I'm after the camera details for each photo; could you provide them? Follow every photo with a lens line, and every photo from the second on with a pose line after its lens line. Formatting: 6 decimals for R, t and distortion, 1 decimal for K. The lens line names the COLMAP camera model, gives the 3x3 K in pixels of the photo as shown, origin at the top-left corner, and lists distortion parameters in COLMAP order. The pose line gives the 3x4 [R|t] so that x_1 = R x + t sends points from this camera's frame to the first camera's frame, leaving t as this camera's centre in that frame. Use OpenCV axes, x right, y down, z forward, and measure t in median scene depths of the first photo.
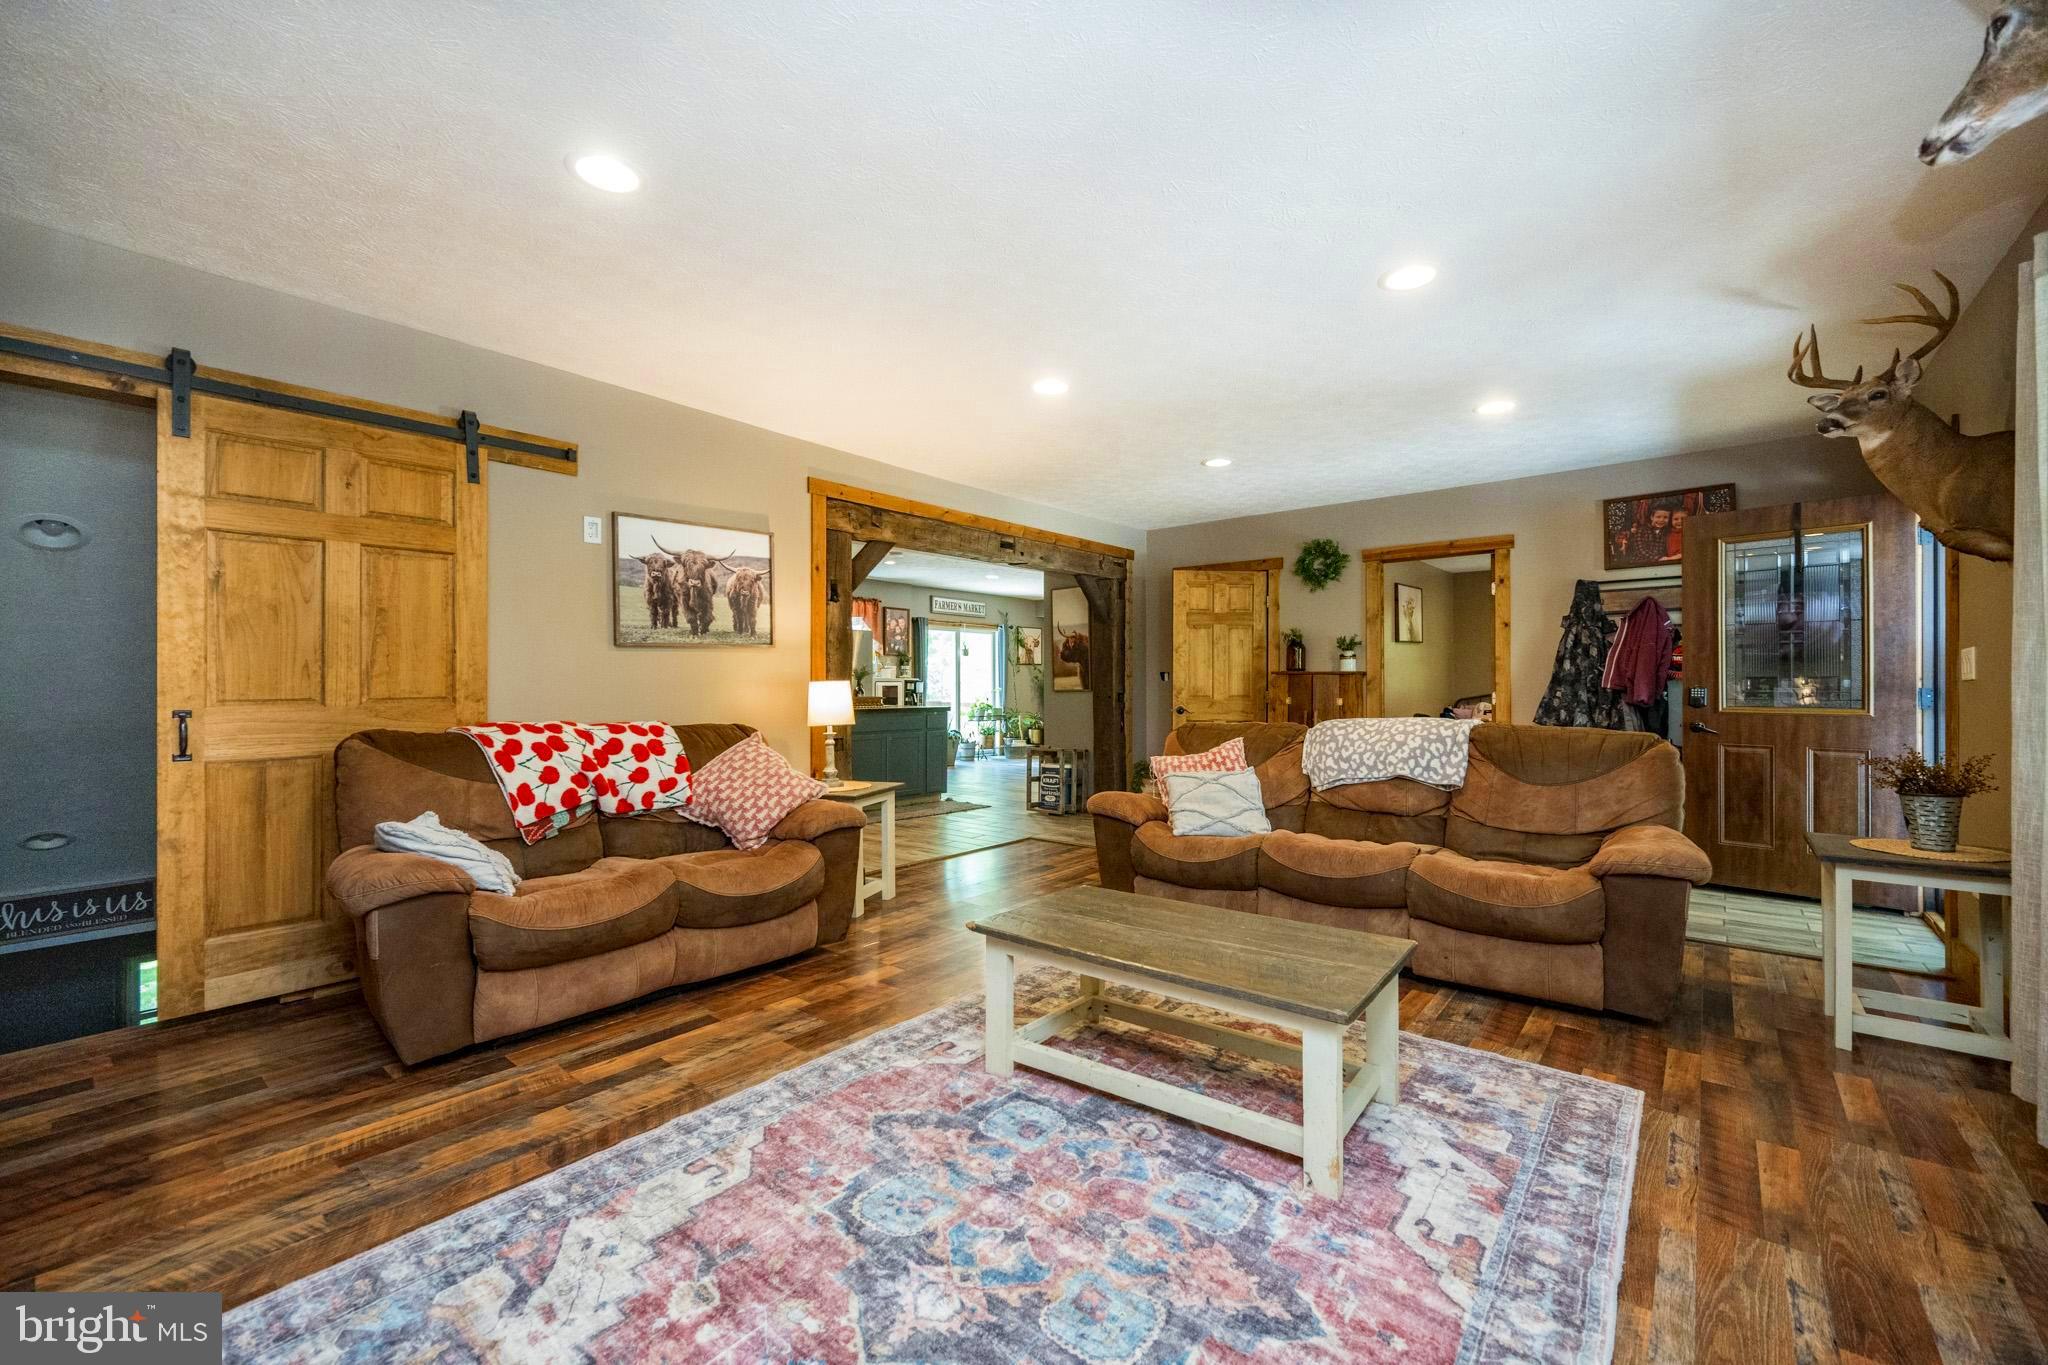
lens RADIAL K [[836.8, 0, 1062.9], [0, 836.8, 678.3], [0, 0, 1]] dist [-0.001001, 0.001264]
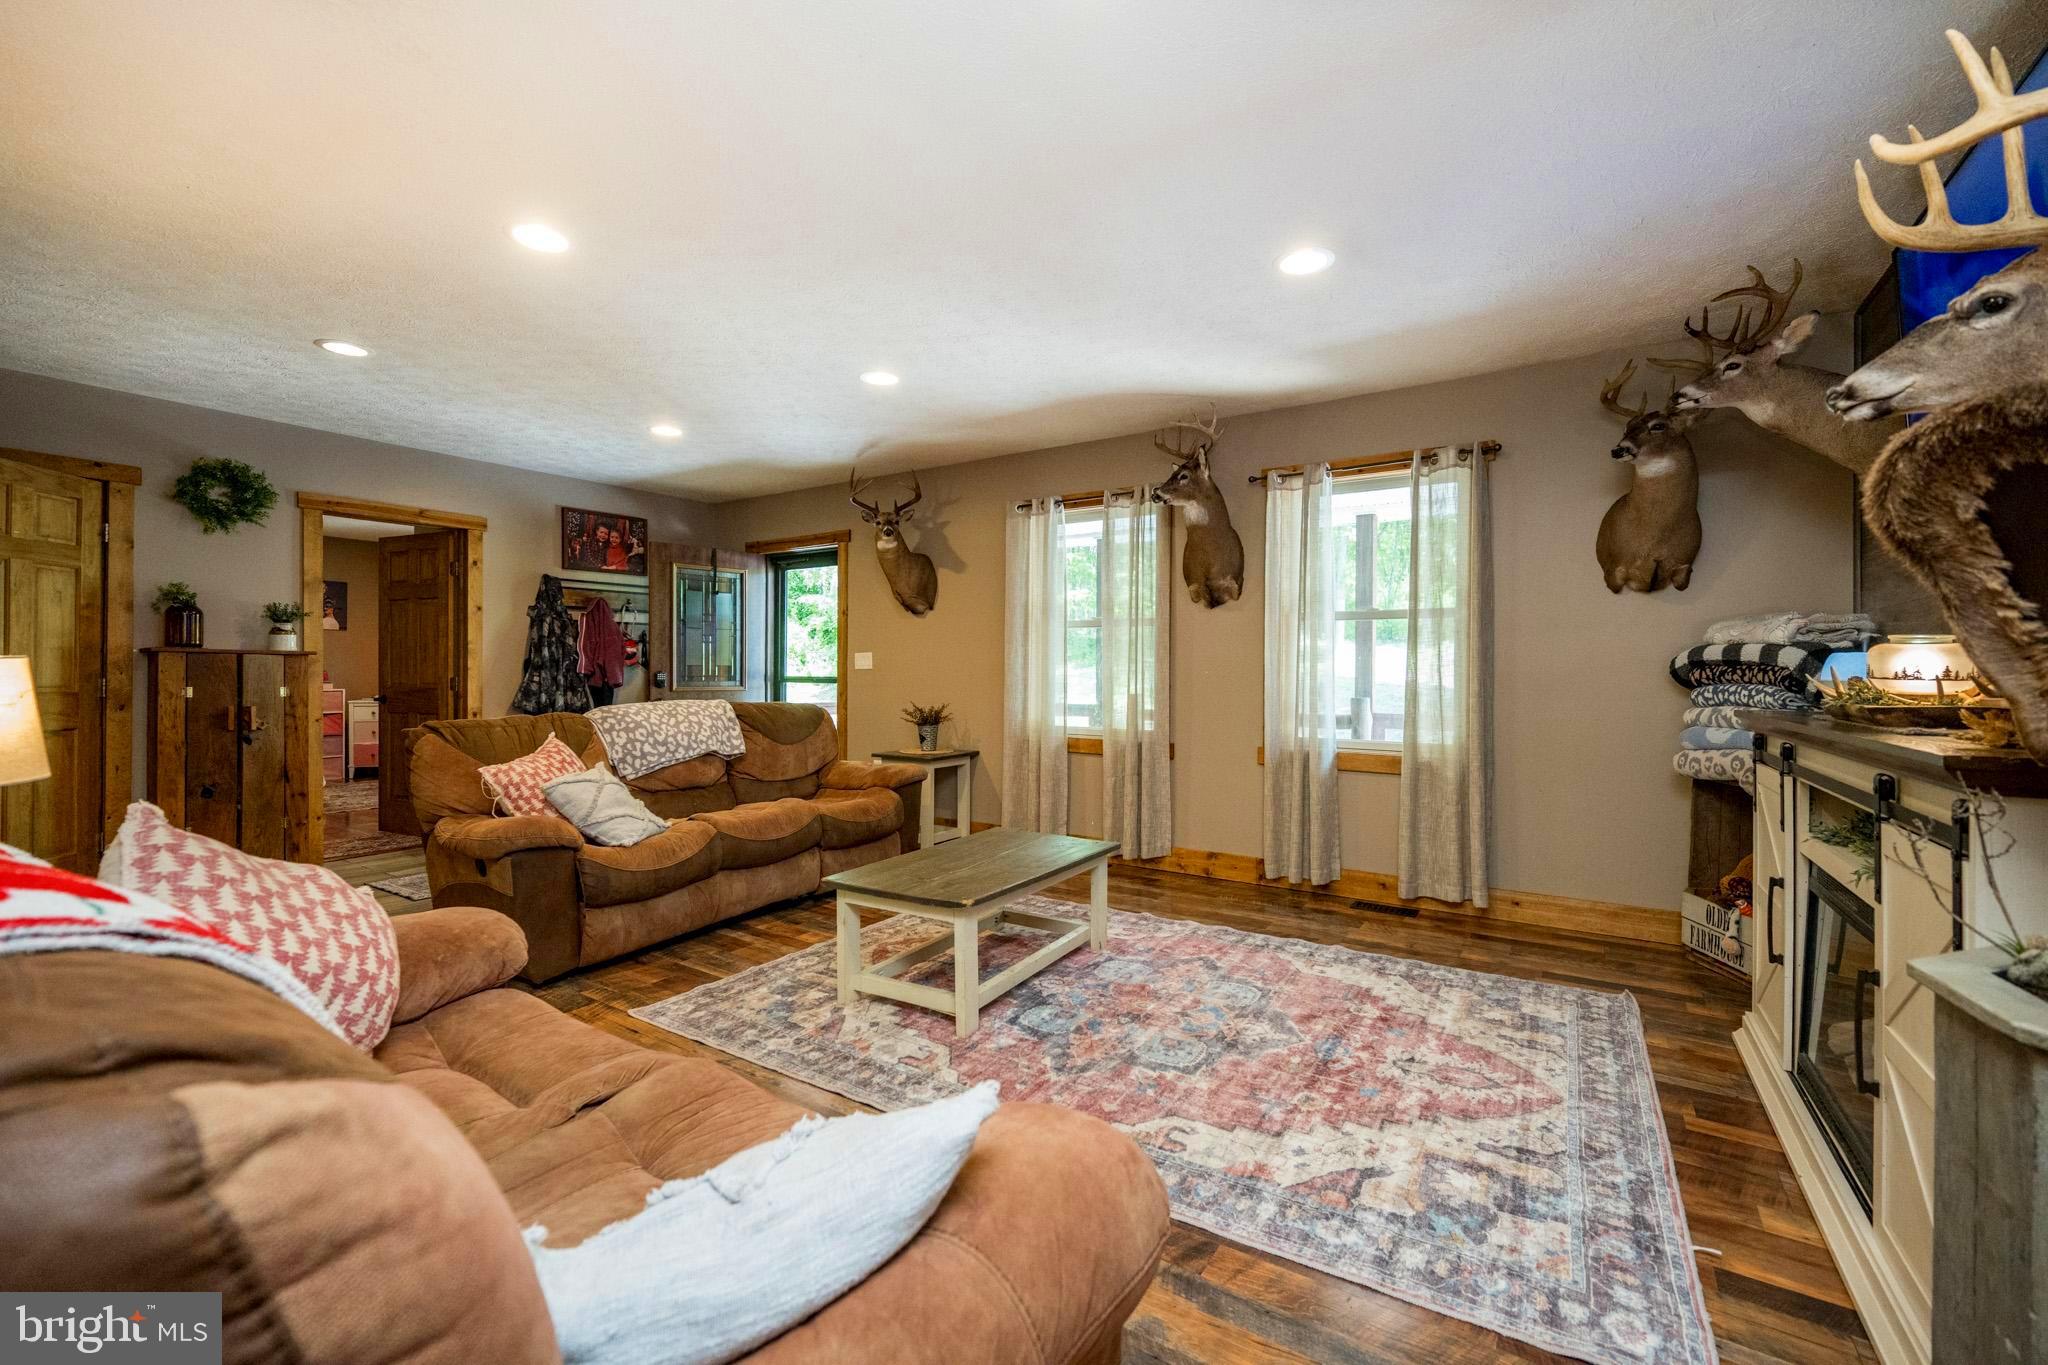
lens RADIAL K [[836.8, 0, 1025.1], [0, 836.8, 677.1], [0, 0, 1]] dist [-0.001001, 0.001264]
pose [[-0.092840, -0.005618, 0.995665, -0.773610], [-0.012437, 0.999913, 0.004482, 0.005888], [-0.995603, -0.011967, -0.092902, 0.692866]]
